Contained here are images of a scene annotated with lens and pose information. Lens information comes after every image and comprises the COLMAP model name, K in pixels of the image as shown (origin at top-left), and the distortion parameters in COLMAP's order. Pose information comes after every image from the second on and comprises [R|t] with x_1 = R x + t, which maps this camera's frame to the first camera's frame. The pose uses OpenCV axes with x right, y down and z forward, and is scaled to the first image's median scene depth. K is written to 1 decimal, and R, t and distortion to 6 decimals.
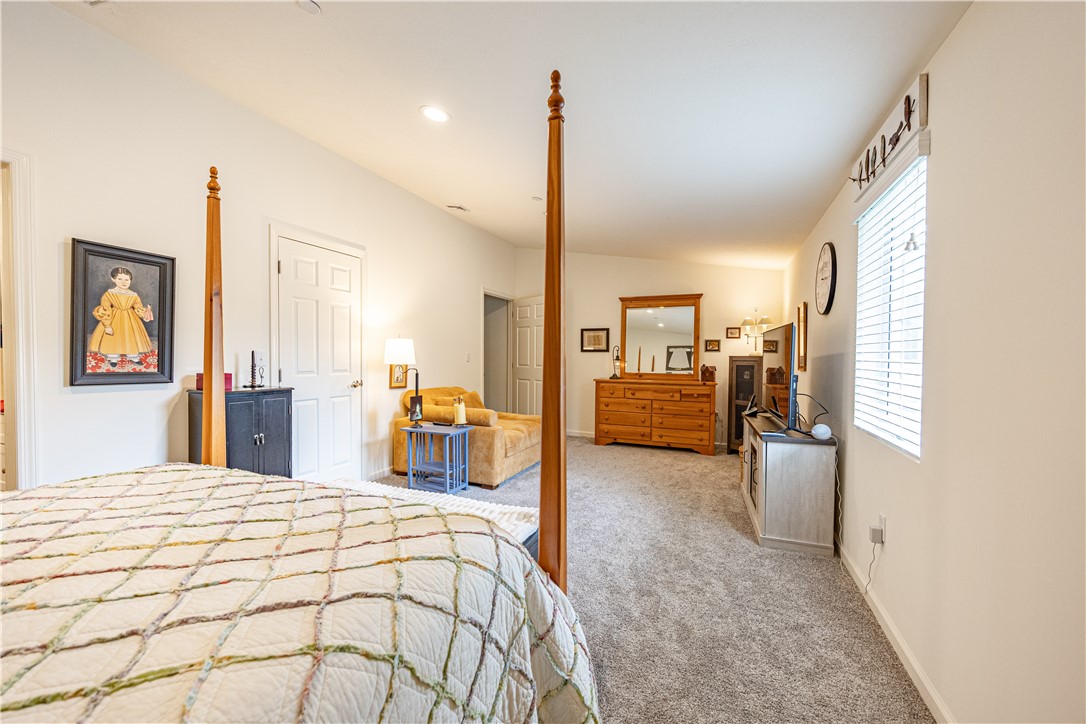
lens RADIAL K [[416.5, 0, 538.7], [0, 416.5, 362.3], [0, 0, 1]] dist [-0.003010, 0.000291]
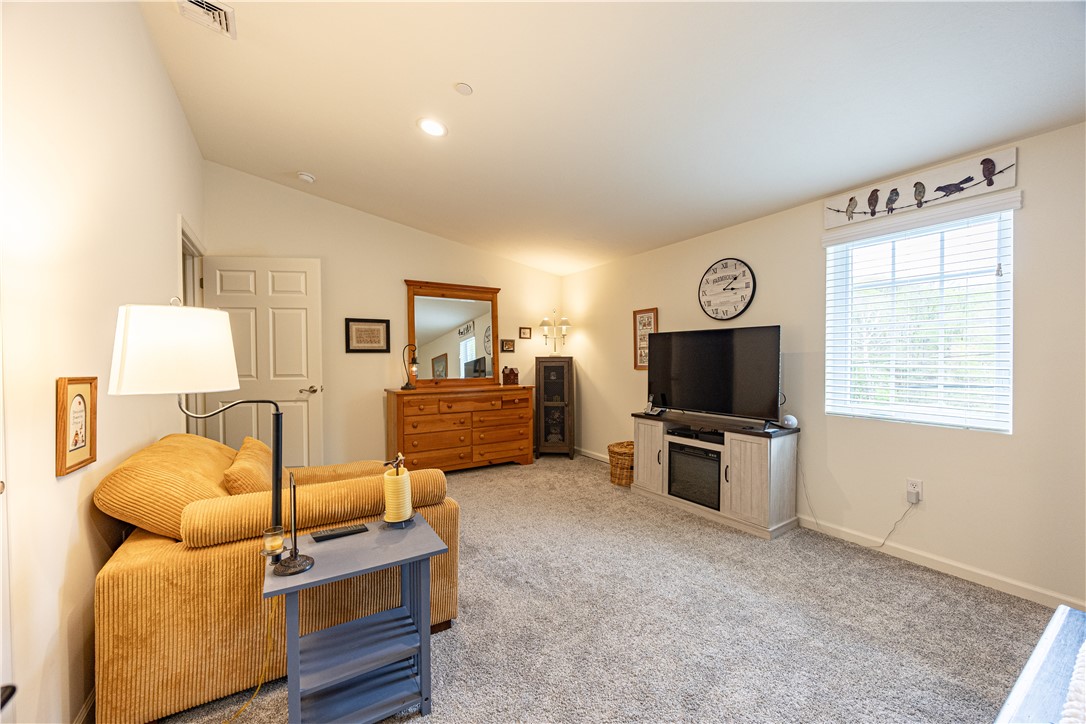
lens RADIAL K [[416.5, 0, 541.8], [0, 416.5, 358.0], [0, 0, 1]] dist [-0.003010, 0.000291]
pose [[0.579377, -0.010687, 0.814990, -0.323124], [0.019104, 0.999817, -0.000471, -0.012094], [-0.814836, 0.015843, 0.579475, 0.430024]]
